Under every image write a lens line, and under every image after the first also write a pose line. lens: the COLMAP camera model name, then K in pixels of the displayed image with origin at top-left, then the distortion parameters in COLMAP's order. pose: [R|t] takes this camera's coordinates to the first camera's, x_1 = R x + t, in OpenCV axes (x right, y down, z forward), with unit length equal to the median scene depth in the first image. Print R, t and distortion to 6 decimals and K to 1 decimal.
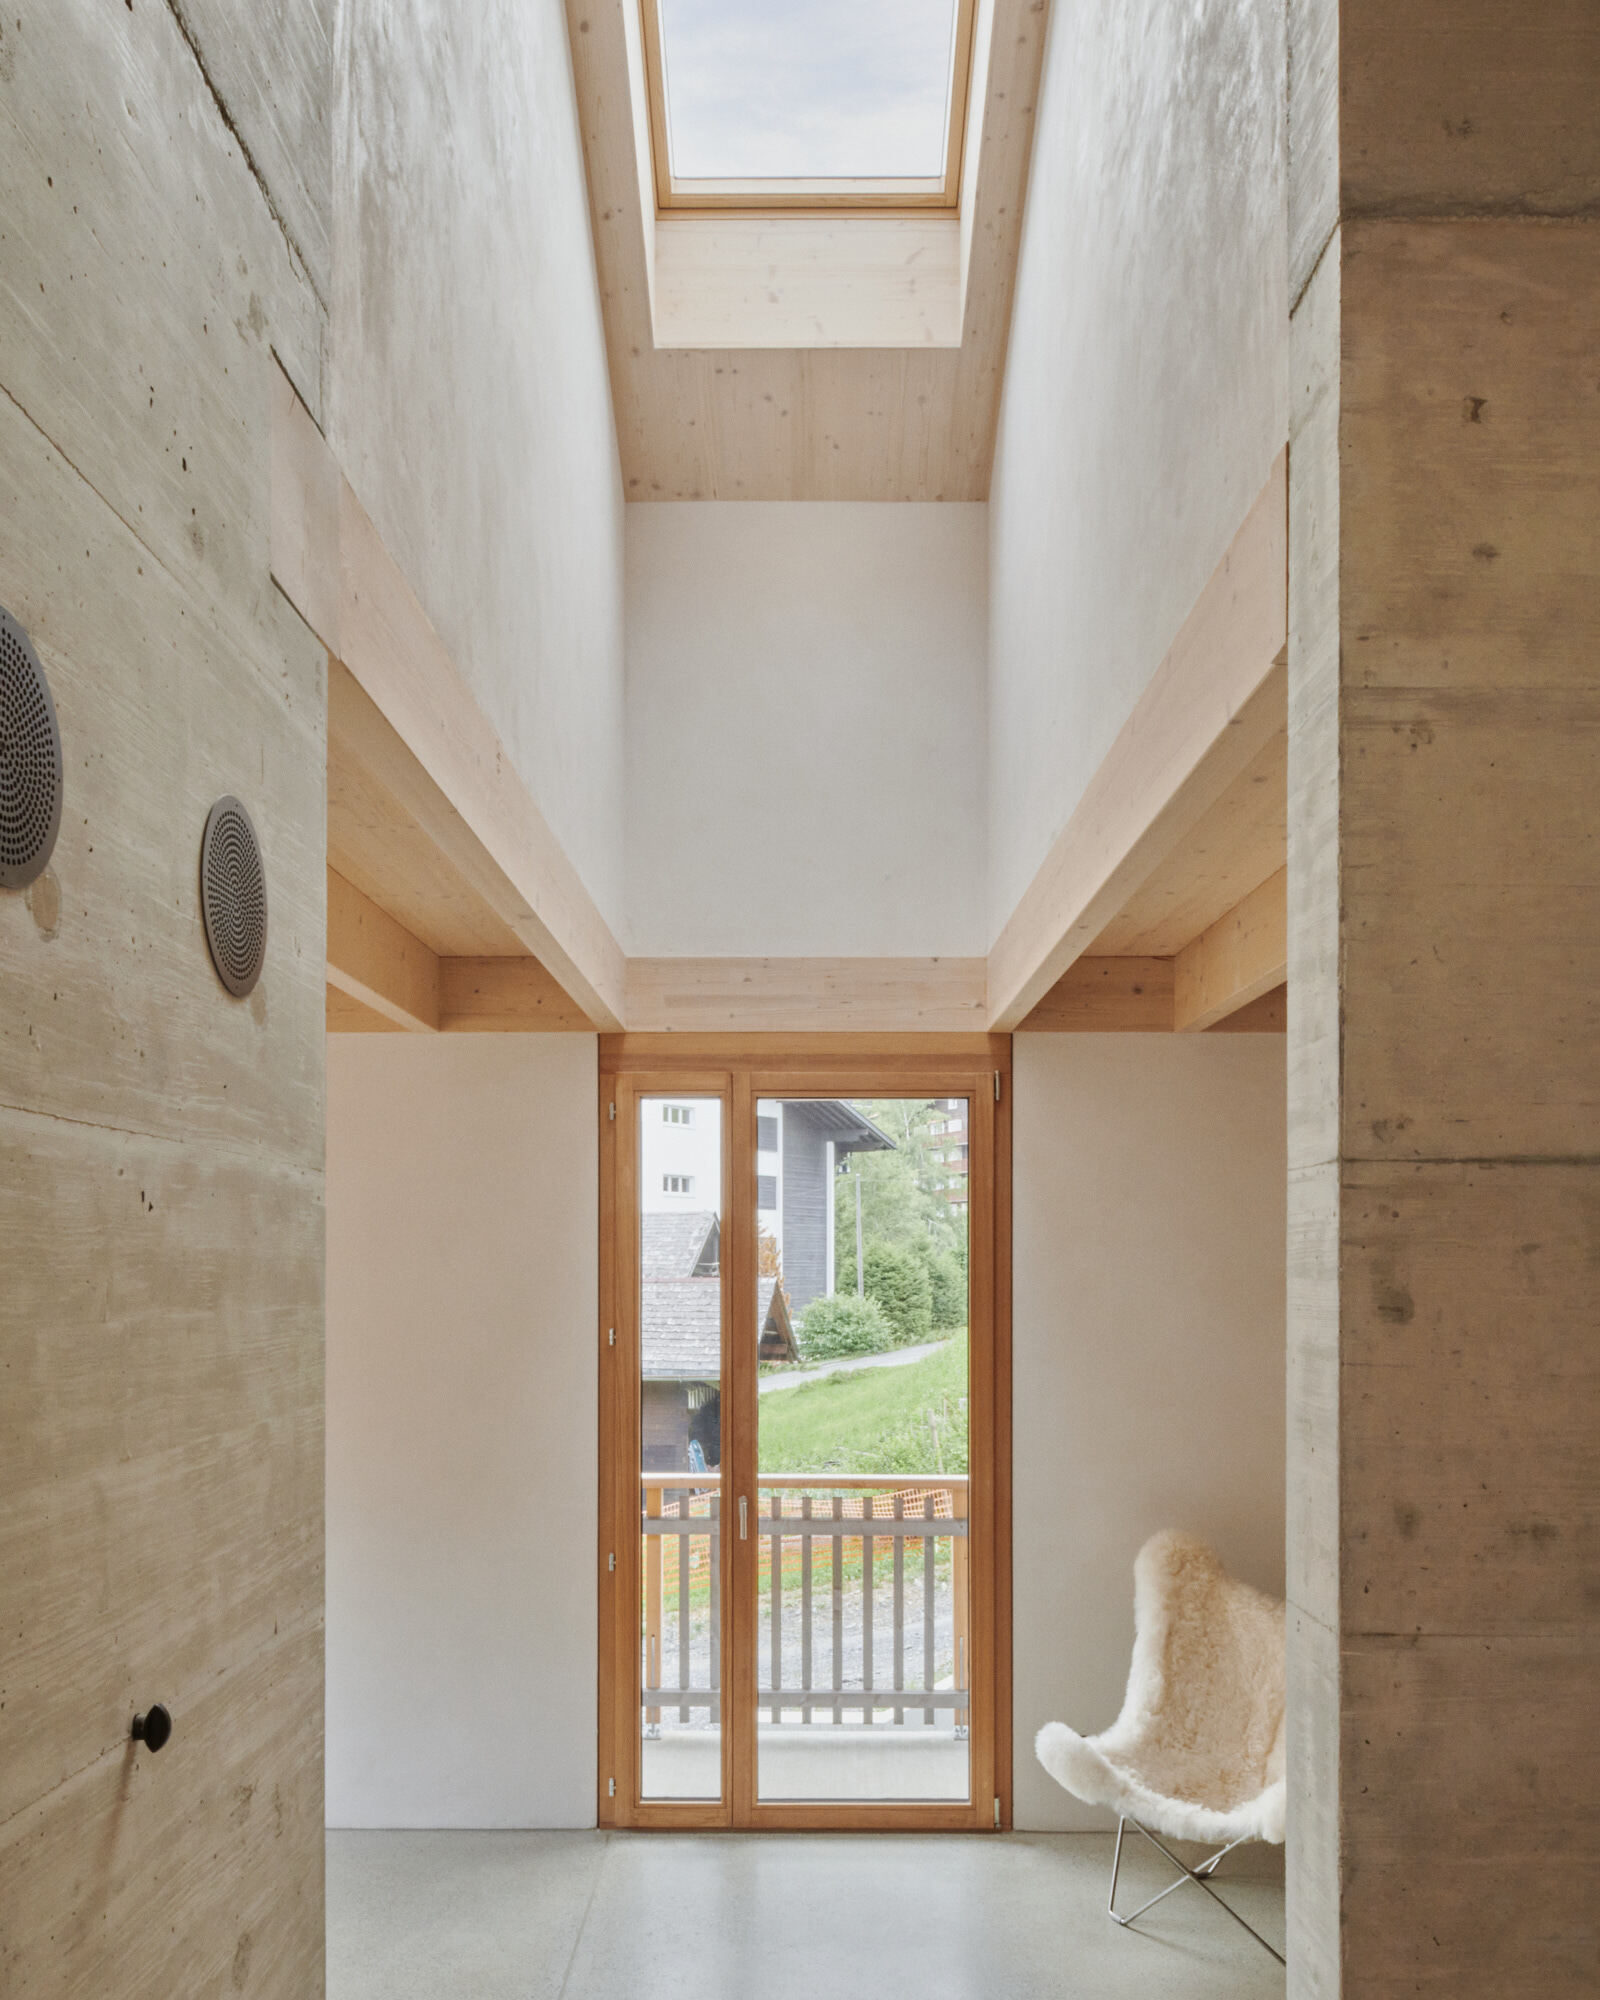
lens RADIAL K [[7583.0, 0, 800.0], [0, 7583.0, 1000.0], [0, 0, 1]] dist [0.067041, -4.194079]
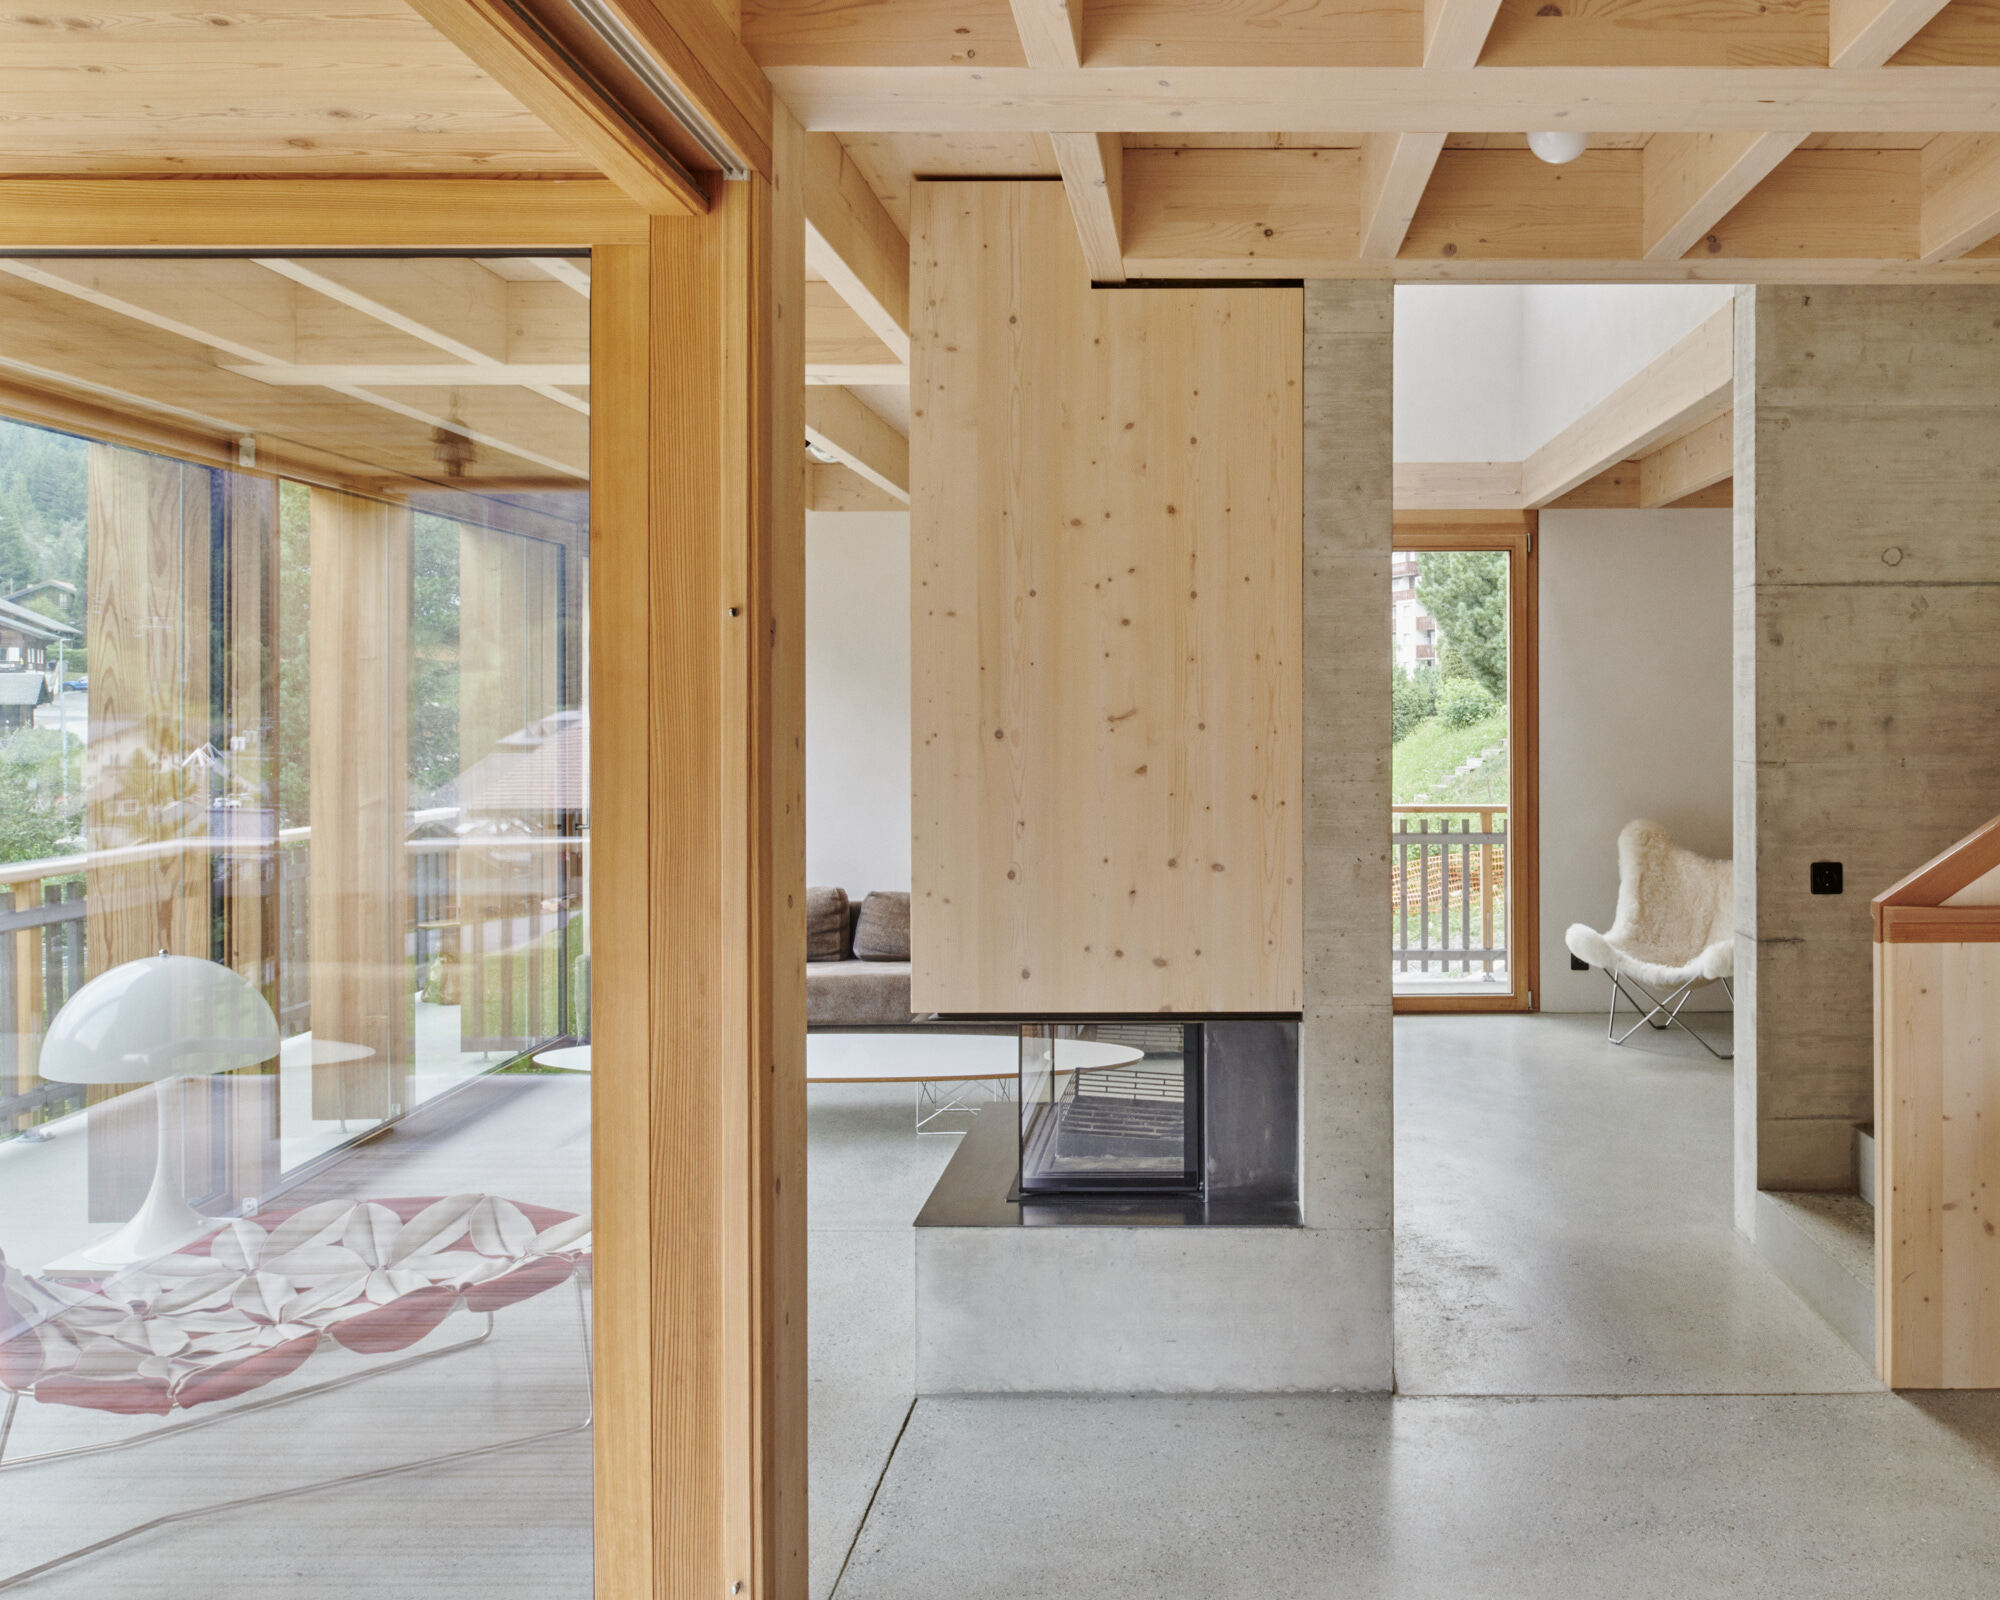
lens RADIAL K [[7583.0, 0, 1000.0], [0, 7583.0, 800.0], [0, 0, 1]] dist [0.067041, -4.194079]
pose [[0.999677, -0.004689, -0.024972, -0.118599], [0.005877, 0.998843, 0.047738, -0.029800], [0.024719, -0.047869, 0.998548, -1.548013]]
